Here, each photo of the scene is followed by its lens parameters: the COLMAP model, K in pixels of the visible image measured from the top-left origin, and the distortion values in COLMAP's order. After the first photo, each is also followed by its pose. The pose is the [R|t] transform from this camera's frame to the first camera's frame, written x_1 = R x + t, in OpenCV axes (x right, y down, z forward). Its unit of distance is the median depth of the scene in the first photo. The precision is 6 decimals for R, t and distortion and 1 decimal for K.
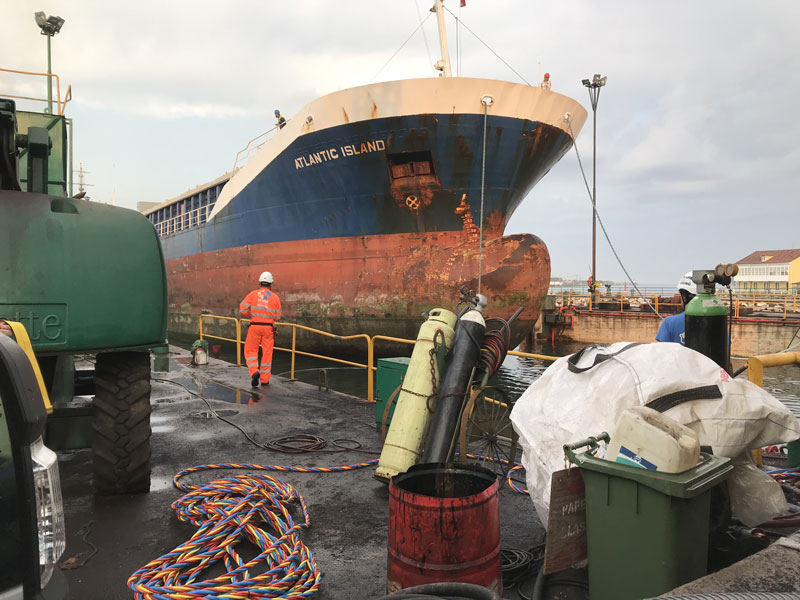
lens RADIAL K [[599.2, 0, 400.5], [0, 599.2, 277.6], [0, 0, 1]] dist [0.004529, -0.004726]
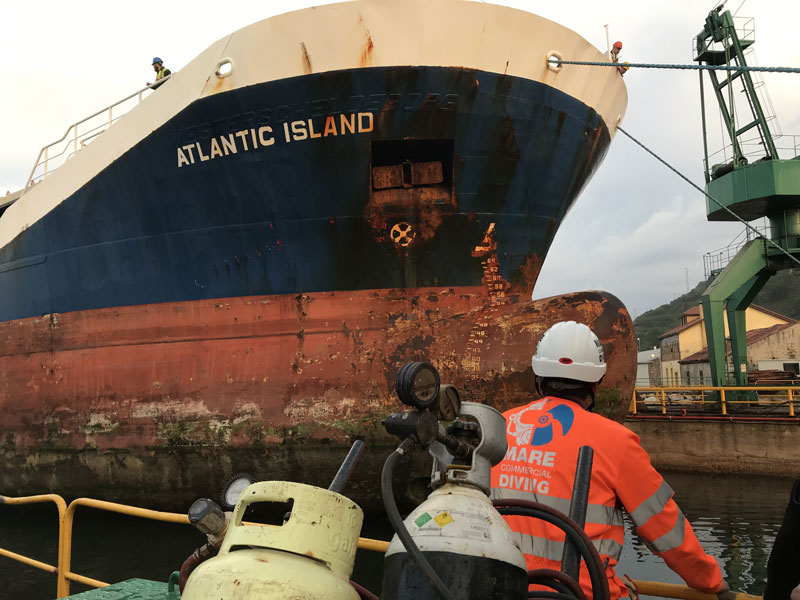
lens RADIAL K [[599.2, 0, 400.5], [0, 599.2, 277.6], [0, 0, 1]] dist [0.004529, -0.004726]
pose [[0.943851, 0.032523, 0.328767, -0.167604], [0.018668, 0.988302, -0.151361, 0.001928], [-0.329843, 0.149000, 0.932203, 0.472142]]
